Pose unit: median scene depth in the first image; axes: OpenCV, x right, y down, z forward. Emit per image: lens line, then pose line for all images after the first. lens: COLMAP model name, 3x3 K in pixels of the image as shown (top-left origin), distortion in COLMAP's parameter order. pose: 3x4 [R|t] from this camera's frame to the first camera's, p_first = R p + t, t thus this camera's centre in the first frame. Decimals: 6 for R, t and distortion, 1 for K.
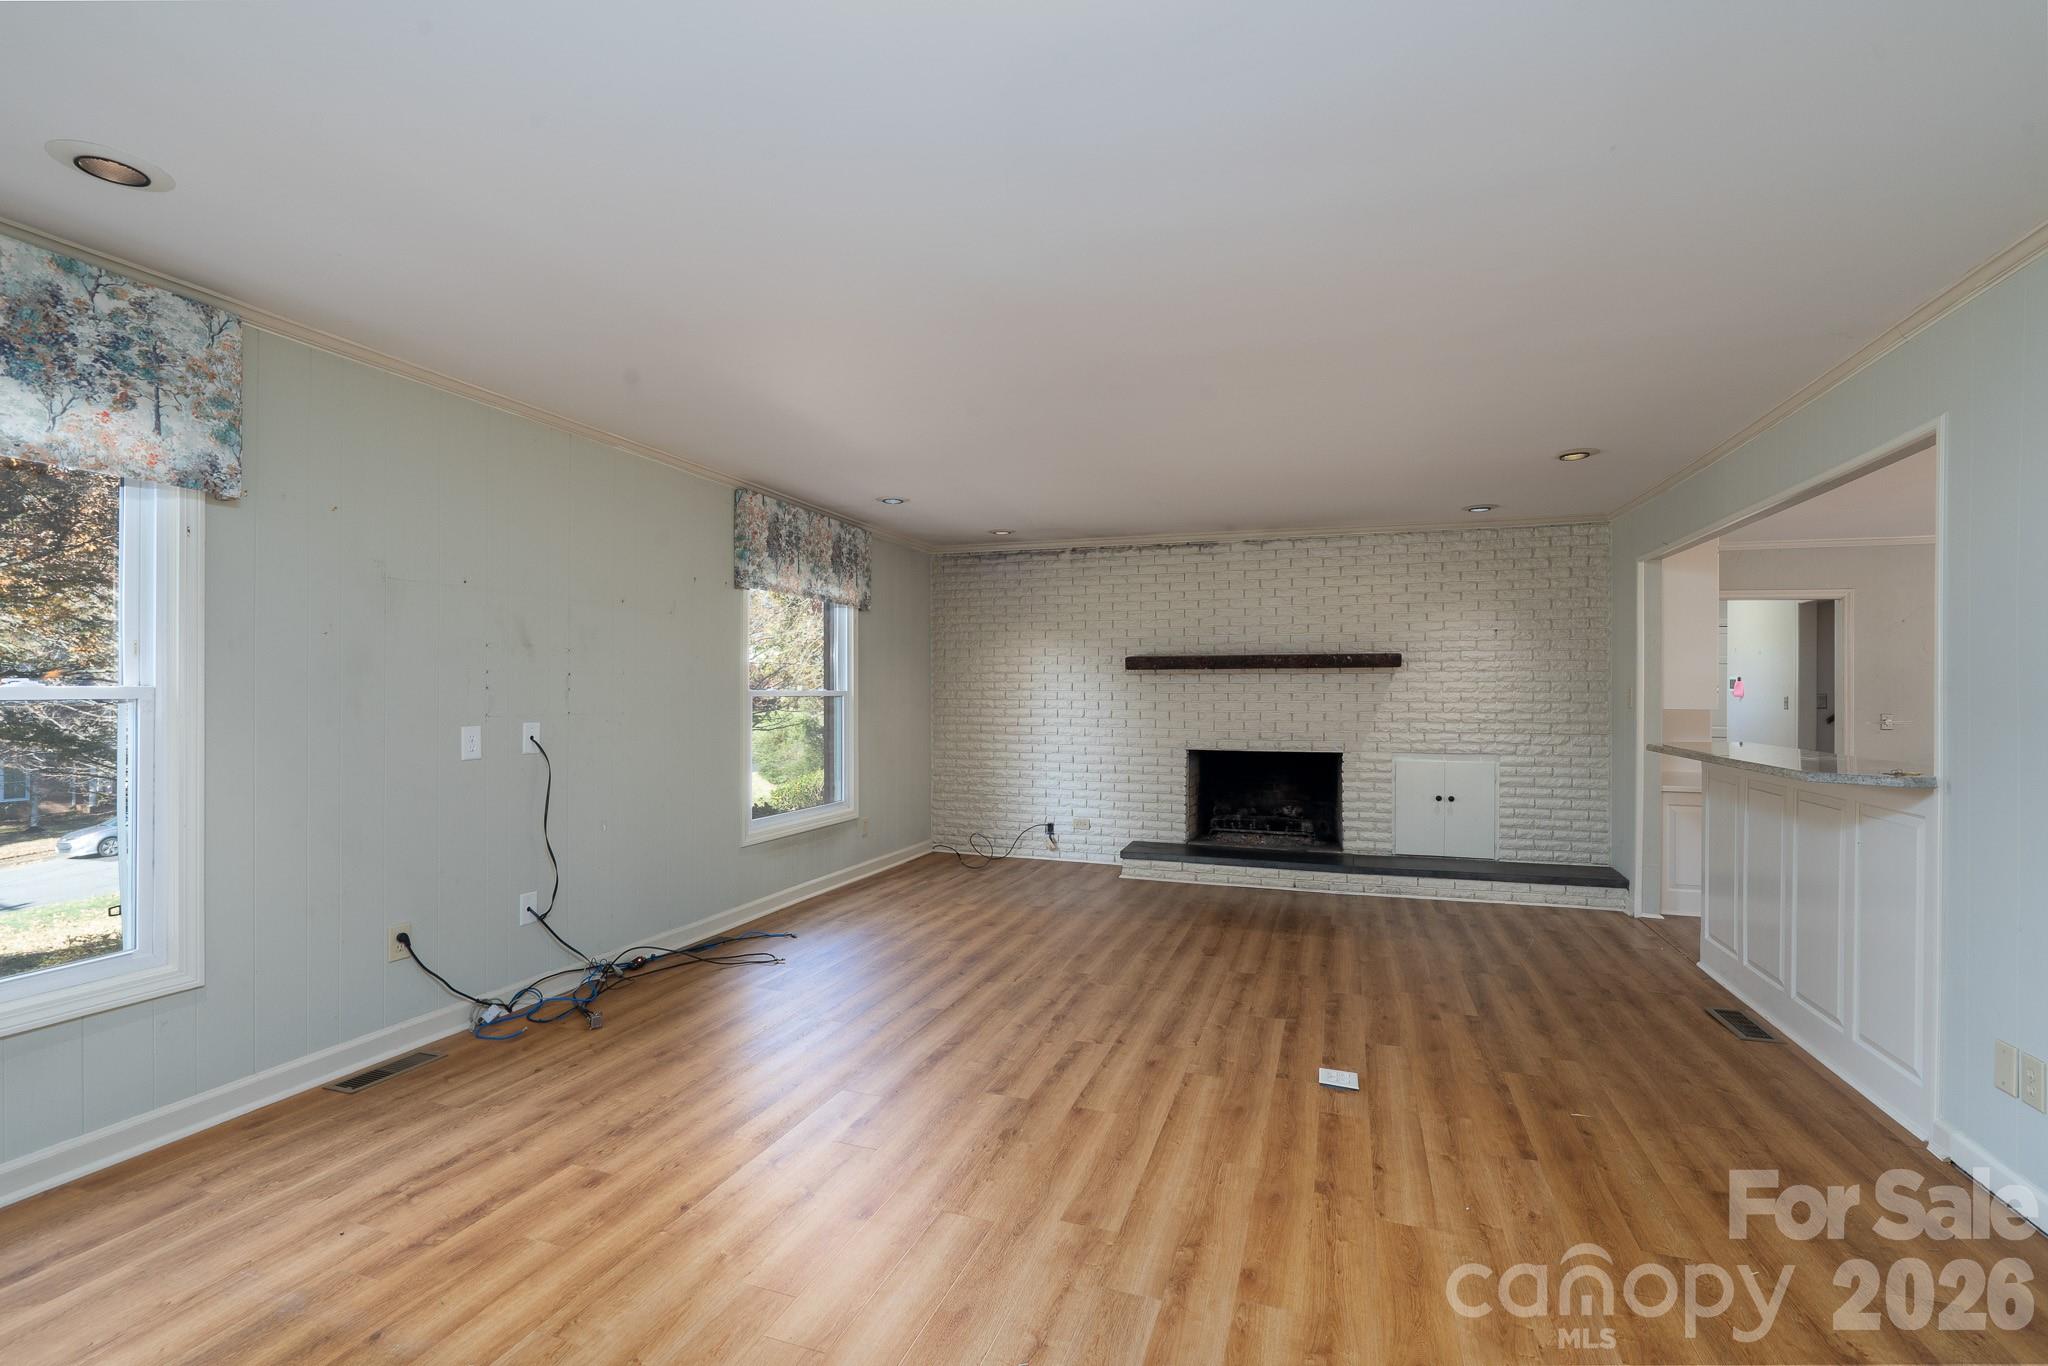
lens RADIAL K [[935.8, 0, 1030.3], [0, 935.8, 686.7], [0, 0, 1]] dist [-0.002732, 0.000984]
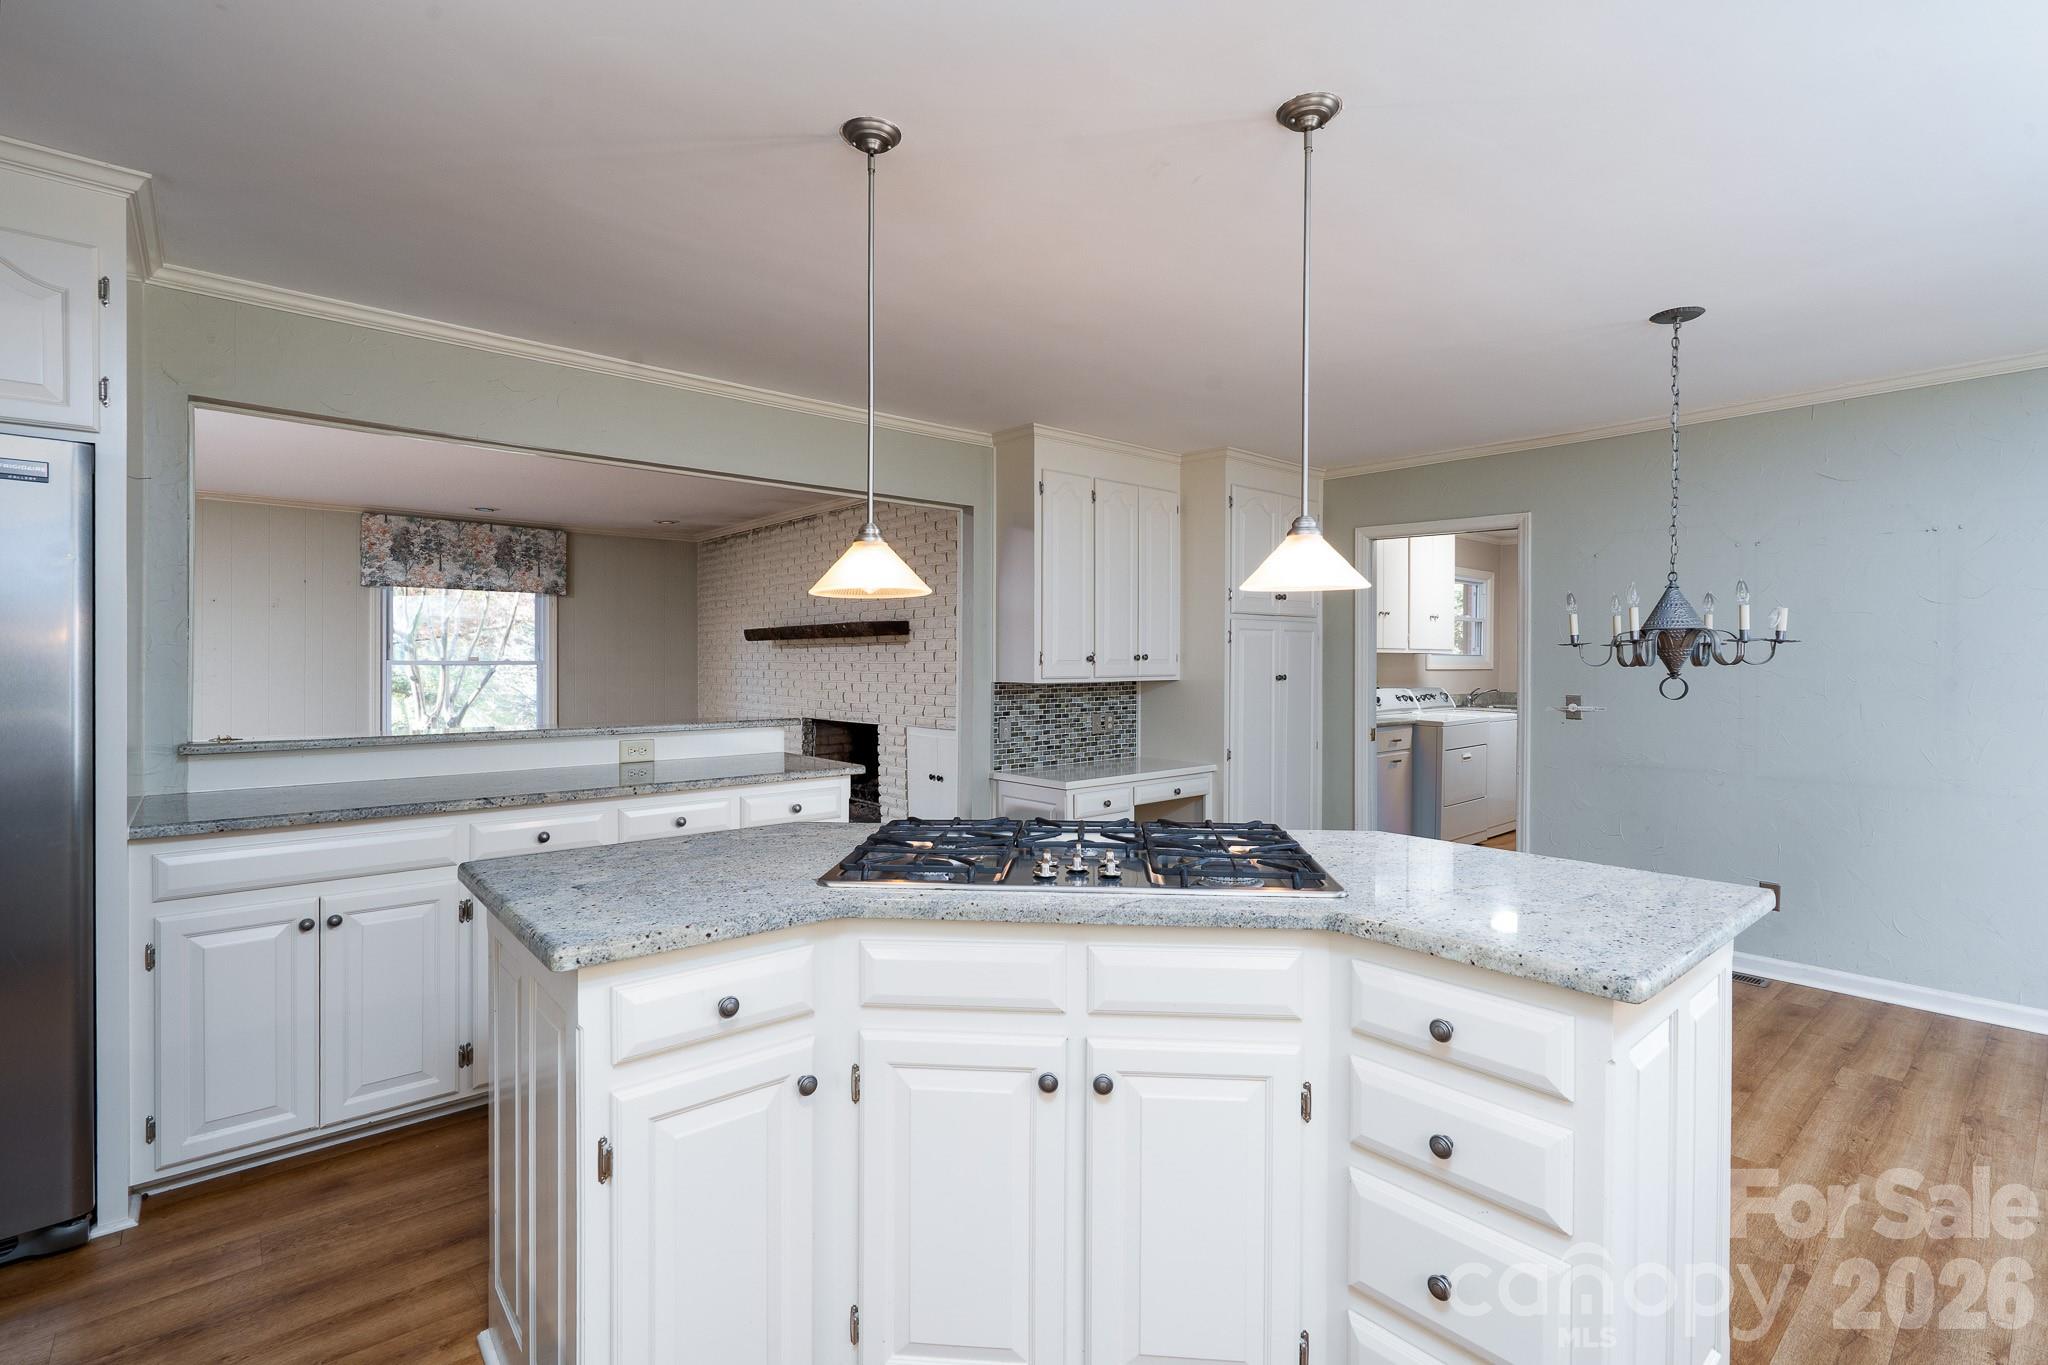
lens RADIAL K [[935.8, 0, 1025.7], [0, 935.8, 663.8], [0, 0, 1]] dist [-0.002732, 0.000984]
pose [[0.863769, 0.002119, -0.503883, 1.033724], [0.001364, 0.999978, 0.006542, 0.001433], [0.503886, -0.006338, 0.863747, 0.260363]]
